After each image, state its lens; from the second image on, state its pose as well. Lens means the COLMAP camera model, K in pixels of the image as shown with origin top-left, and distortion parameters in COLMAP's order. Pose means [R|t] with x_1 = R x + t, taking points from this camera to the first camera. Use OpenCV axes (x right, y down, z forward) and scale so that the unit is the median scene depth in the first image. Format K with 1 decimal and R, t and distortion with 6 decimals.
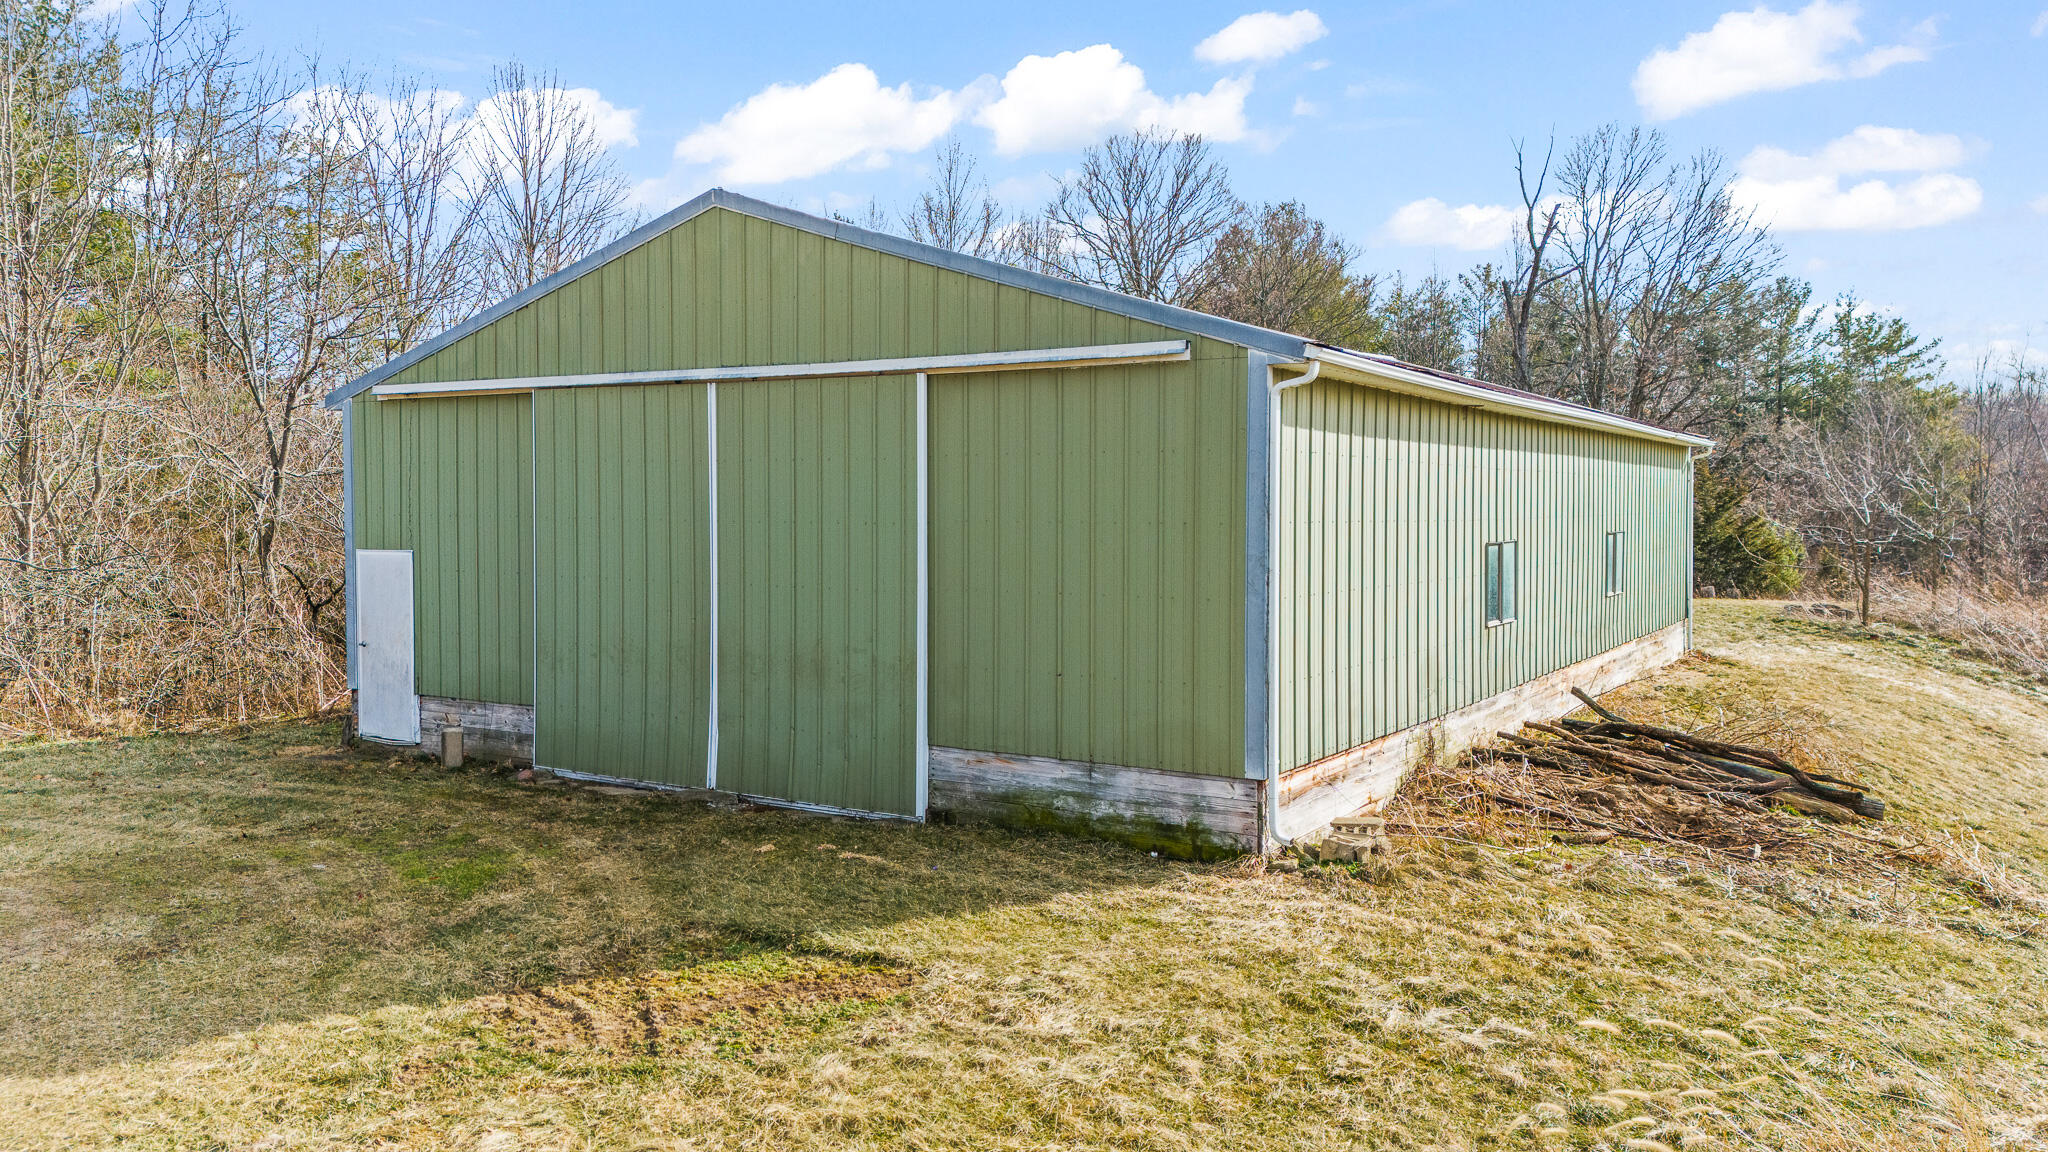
lens RADIAL K [[1599.8, 0, 1024.0], [0, 1599.8, 576.0], [0, 0, 1]] dist [0.117252, -0.104781]
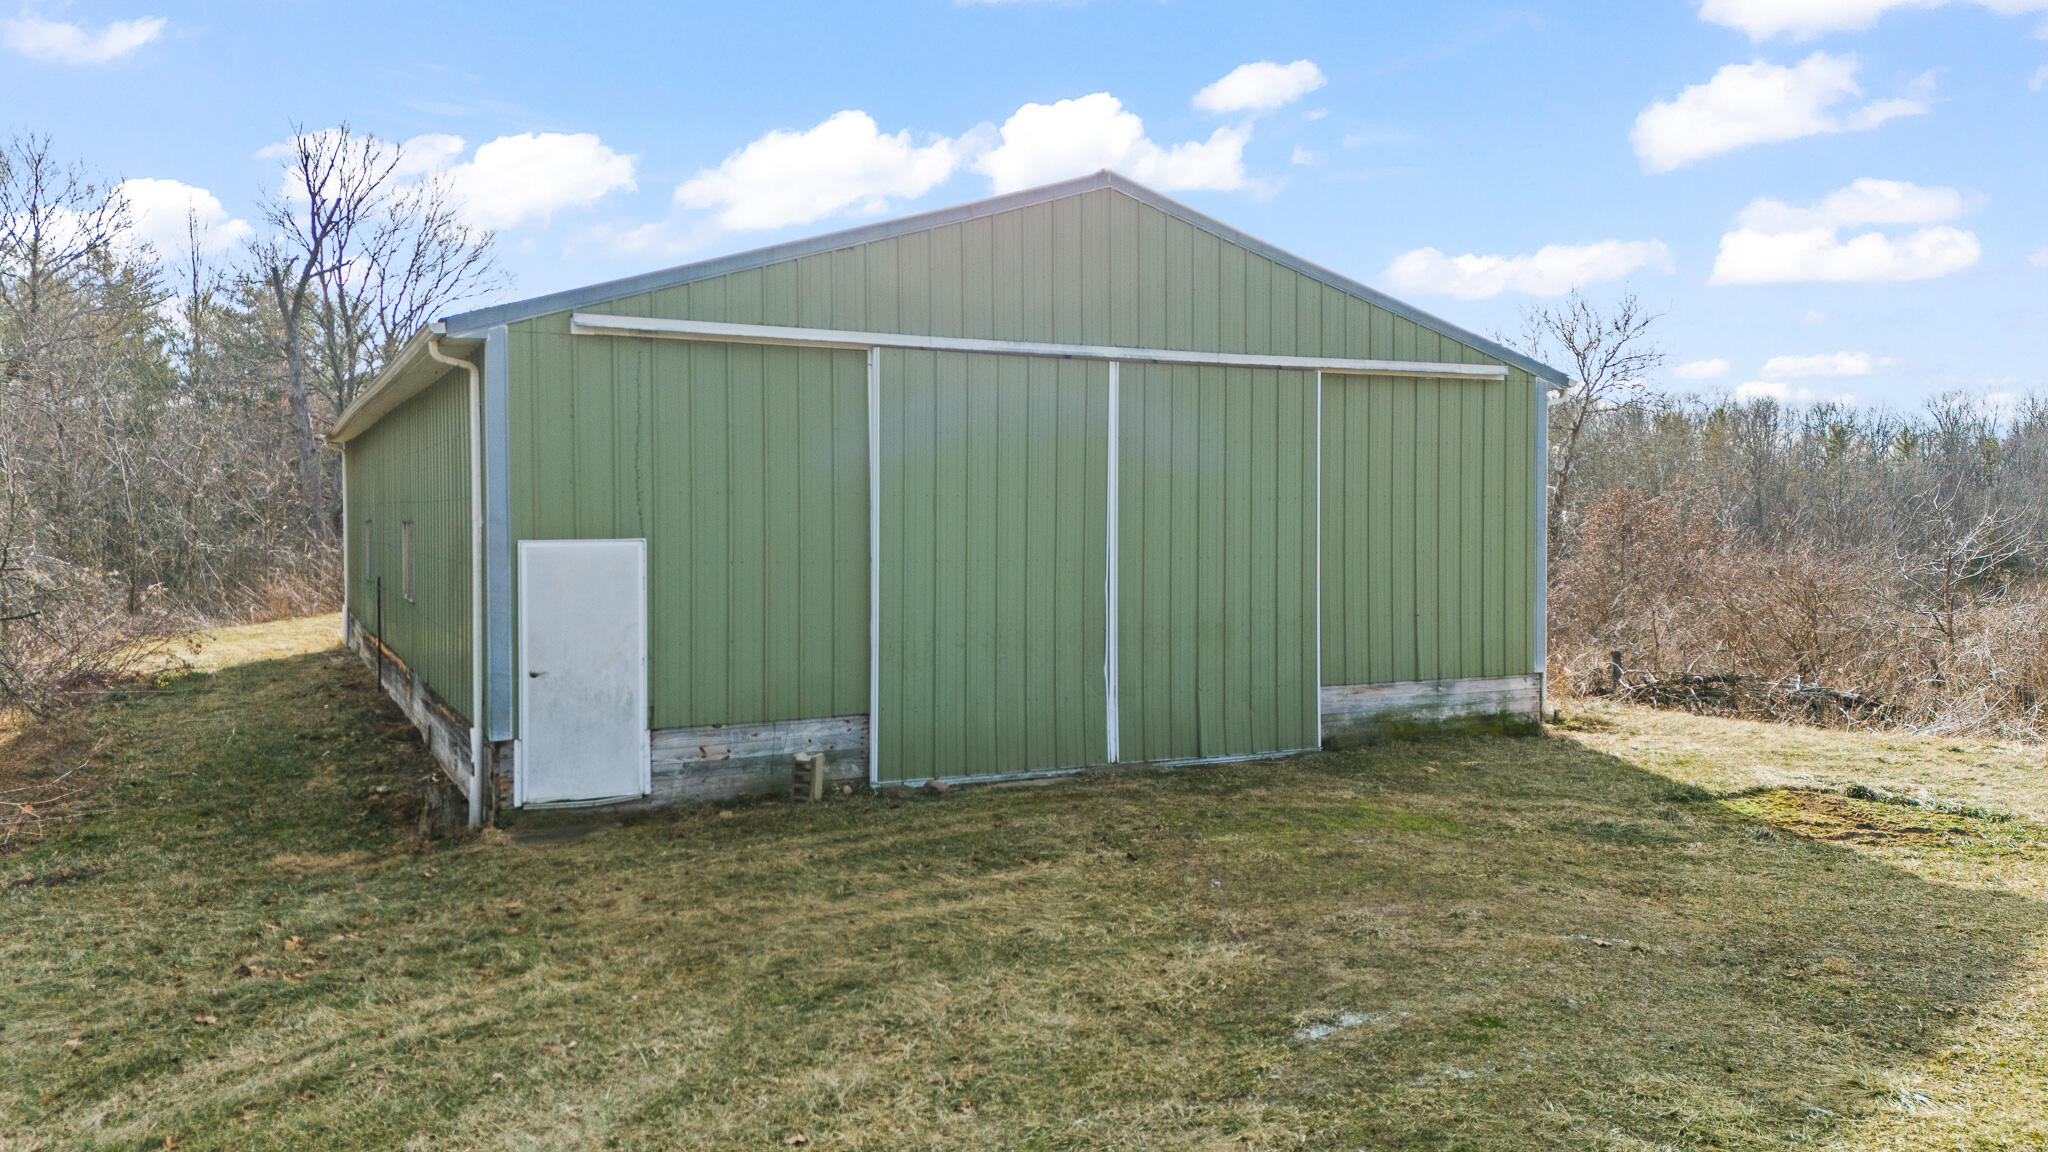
lens RADIAL K [[1599.8, 0, 1024.0], [0, 1599.8, 576.0], [0, 0, 1]] dist [0.117252, -0.104781]
pose [[0.489635, -0.042932, 0.870870, -1.169427], [0.035719, 0.998936, 0.029163, -0.017820], [-0.871196, 0.016828, 0.490647, 0.591410]]
